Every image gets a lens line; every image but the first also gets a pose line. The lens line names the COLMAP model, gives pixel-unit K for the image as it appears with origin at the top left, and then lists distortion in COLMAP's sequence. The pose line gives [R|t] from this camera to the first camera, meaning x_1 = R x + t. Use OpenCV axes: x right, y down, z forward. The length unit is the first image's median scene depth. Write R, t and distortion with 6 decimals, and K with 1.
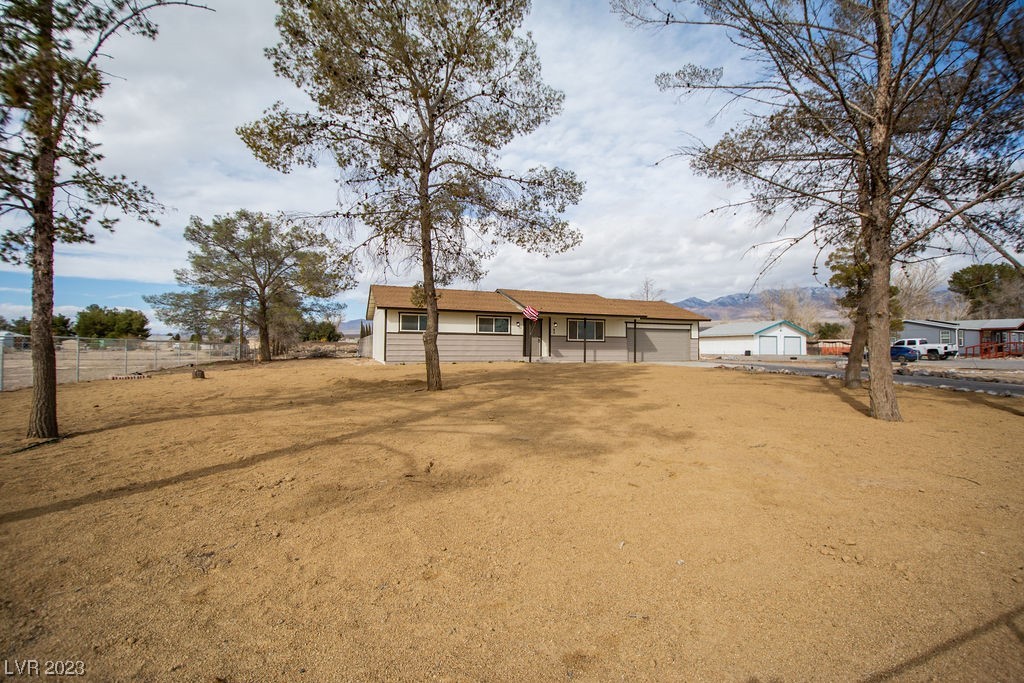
lens RADIAL K [[446.2, 0, 516.9], [0, 446.2, 344.0], [0, 0, 1]] dist [0.005332, -0.000150]
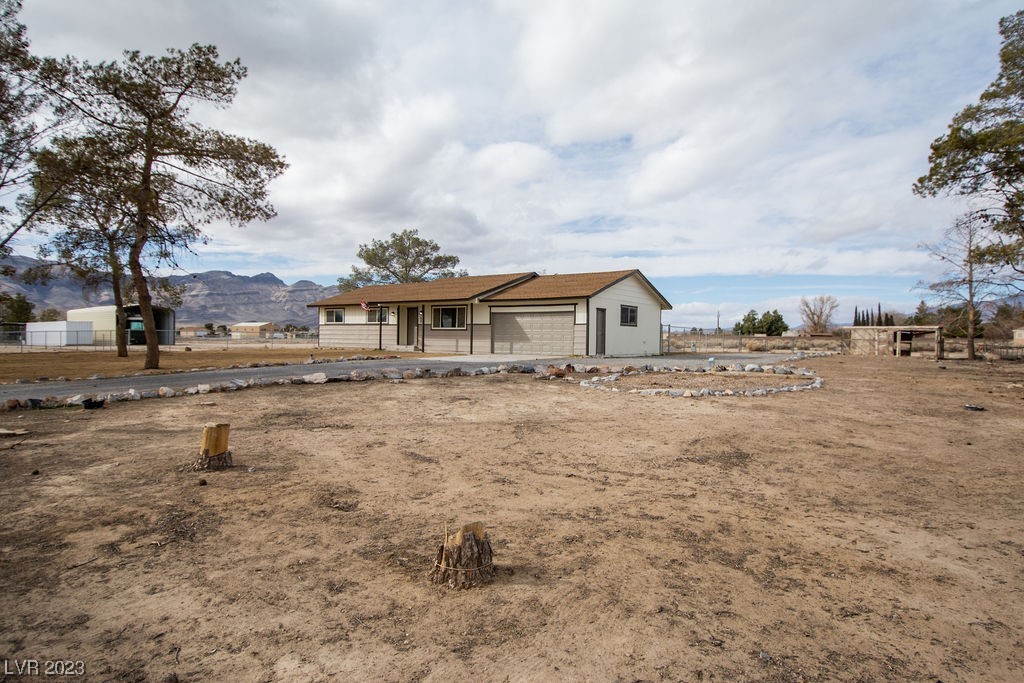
lens RADIAL K [[580.0, 0, 510.9], [0, 580.0, 349.6], [0, 0, 1]] dist [-0.001074, -0.000306]
pose [[0.538850, 0.016718, -0.842236, 1.184119], [-0.001815, 0.999824, 0.018685, 0.011829], [0.842400, -0.008540, 0.538785, 0.451059]]
